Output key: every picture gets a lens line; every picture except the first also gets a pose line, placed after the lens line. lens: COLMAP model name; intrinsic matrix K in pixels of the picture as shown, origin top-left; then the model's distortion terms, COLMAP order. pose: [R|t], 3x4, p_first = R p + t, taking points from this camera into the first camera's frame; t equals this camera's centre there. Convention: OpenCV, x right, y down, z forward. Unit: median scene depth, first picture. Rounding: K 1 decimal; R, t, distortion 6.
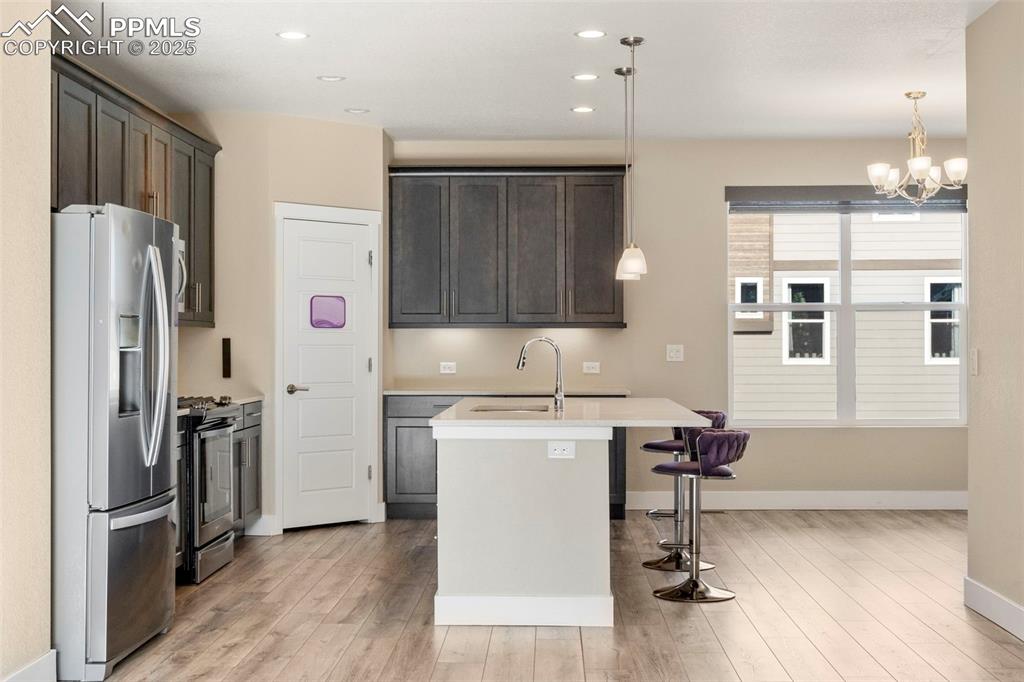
lens RADIAL K [[1348.3, 0, 515.1], [0, 1348.3, 345.2], [0, 0, 1]] dist [0.008137, 0.000000]
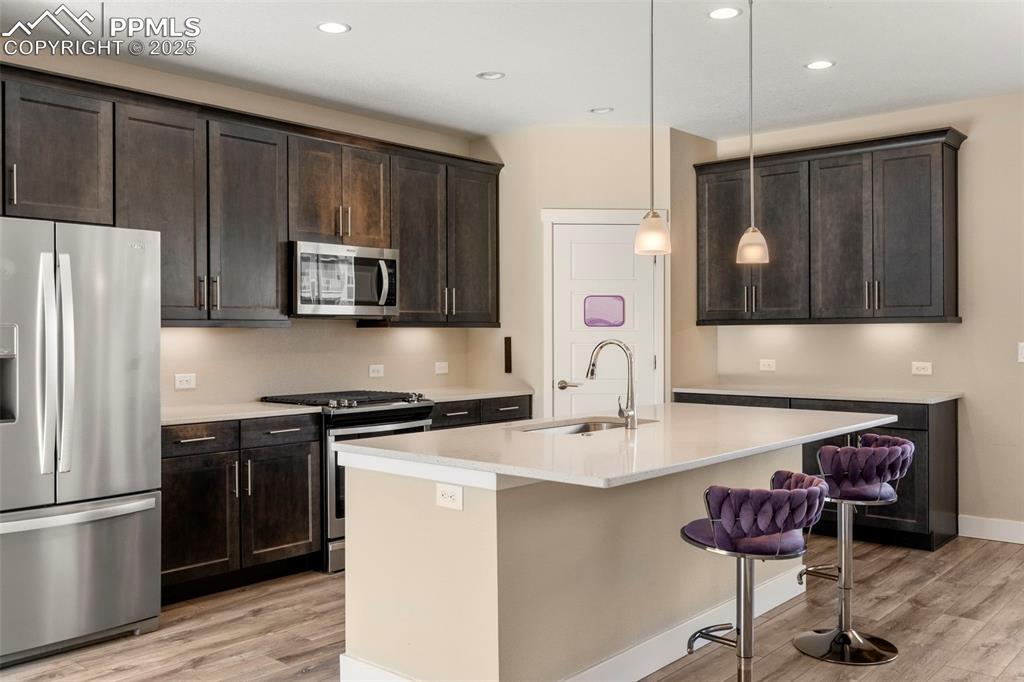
lens RADIAL K [[895.6, 0, 513.6], [0, 895.6, 336.5], [0, 0, 1]] dist [-0.008959, 0.010111]
pose [[0.767026, -0.001242, -0.641614, 0.283110], [0.004110, 0.999987, 0.002977, -0.008466], [0.641602, -0.004920, 0.767022, 0.486148]]
